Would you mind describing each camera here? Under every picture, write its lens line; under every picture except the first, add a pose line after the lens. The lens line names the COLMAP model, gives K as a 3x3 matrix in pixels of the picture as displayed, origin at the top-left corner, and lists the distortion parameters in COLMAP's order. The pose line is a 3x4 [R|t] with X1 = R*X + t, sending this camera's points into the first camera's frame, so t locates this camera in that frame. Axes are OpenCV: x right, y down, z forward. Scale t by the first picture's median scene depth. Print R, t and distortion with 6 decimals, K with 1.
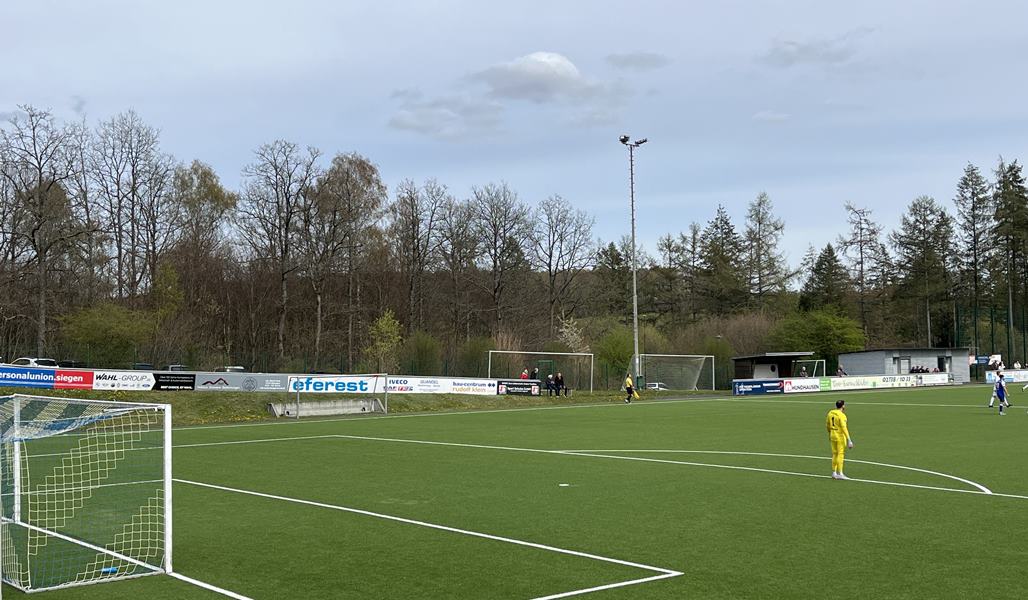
lens RADIAL K [[1233.3, 0, 525.1], [0, 1233.3, 309.4], [0, 0, 1]] dist [0.157534, -0.489007]
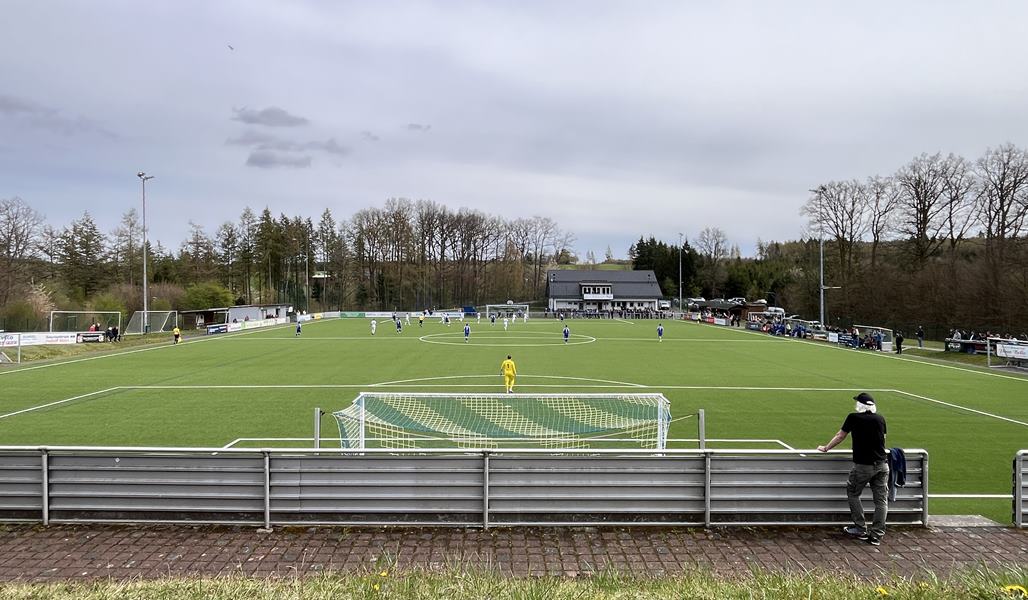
lens RADIAL K [[611.4, 0, 512.2], [0, 611.4, 295.6], [0, 0, 1]] dist [-0.004966, 0.000547]
pose [[0.607729, 0.010161, 0.794079, -0.185081], [-0.037116, 0.999189, 0.015620, -0.010518], [-0.793276, -0.038966, 0.607614, 0.113612]]
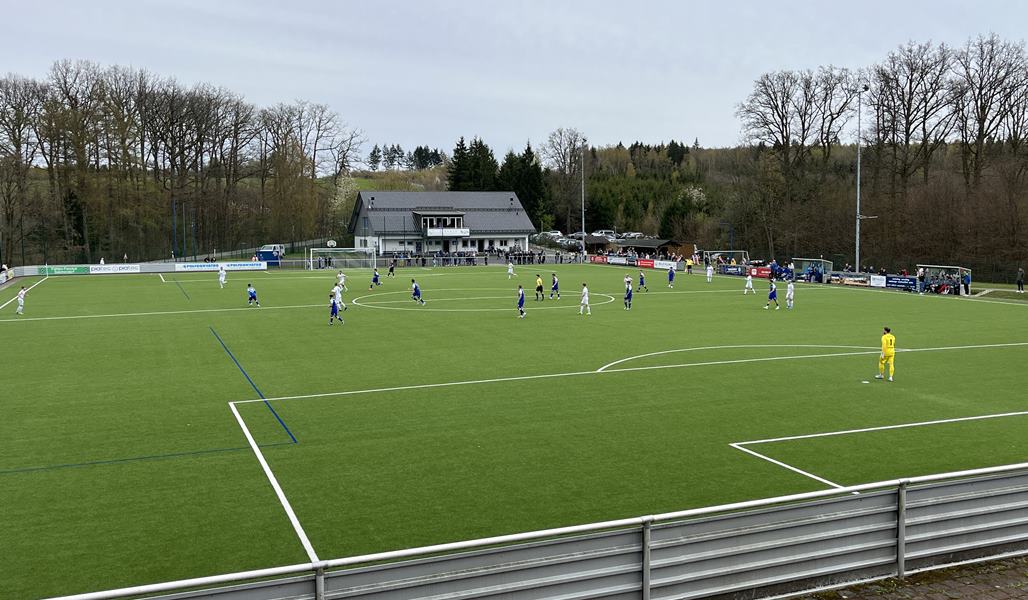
lens RADIAL K [[966.6, 0, 514.0], [0, 966.6, 300.0], [0, 0, 1]] dist [0.103444, -0.178960]
pose [[0.282608, -0.067668, 0.956846, -0.313988], [-0.027178, 0.996543, 0.078502, -0.008878], [-0.958850, -0.048191, 0.279792, 0.277935]]
